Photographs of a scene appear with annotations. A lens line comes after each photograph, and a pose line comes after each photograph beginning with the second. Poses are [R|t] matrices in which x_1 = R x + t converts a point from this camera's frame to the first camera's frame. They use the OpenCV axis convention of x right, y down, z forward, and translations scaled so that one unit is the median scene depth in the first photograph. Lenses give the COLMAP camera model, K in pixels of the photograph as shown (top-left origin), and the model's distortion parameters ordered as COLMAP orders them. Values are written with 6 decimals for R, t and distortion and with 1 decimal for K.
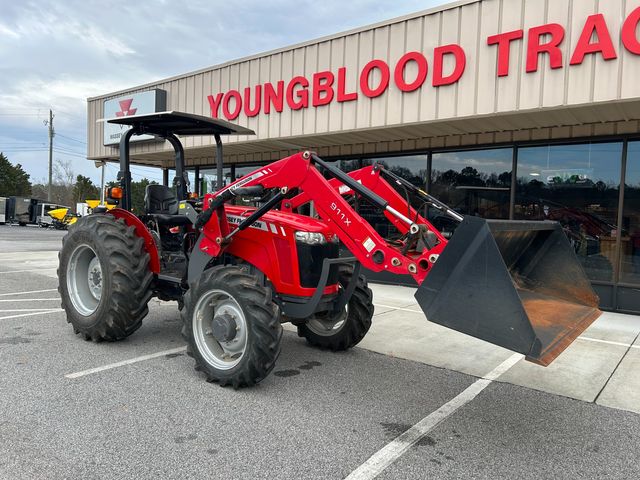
lens RADIAL K [[478.8, 0, 317.4], [0, 478.8, 241.0], [0, 0, 1]] dist [0.055234, -0.062790]
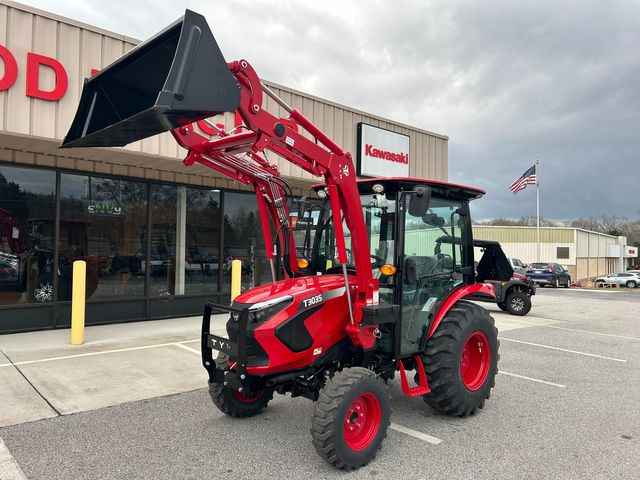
lens RADIAL K [[477.8, 0, 320.0], [0, 477.8, 240.0], [0, 0, 1]] dist [0.061998, -0.079780]
pose [[0.167347, -0.006173, 0.985879, -0.473442], [0.032669, 0.999466, 0.000713, -0.040581], [-0.985357, 0.032088, 0.167460, 0.311516]]
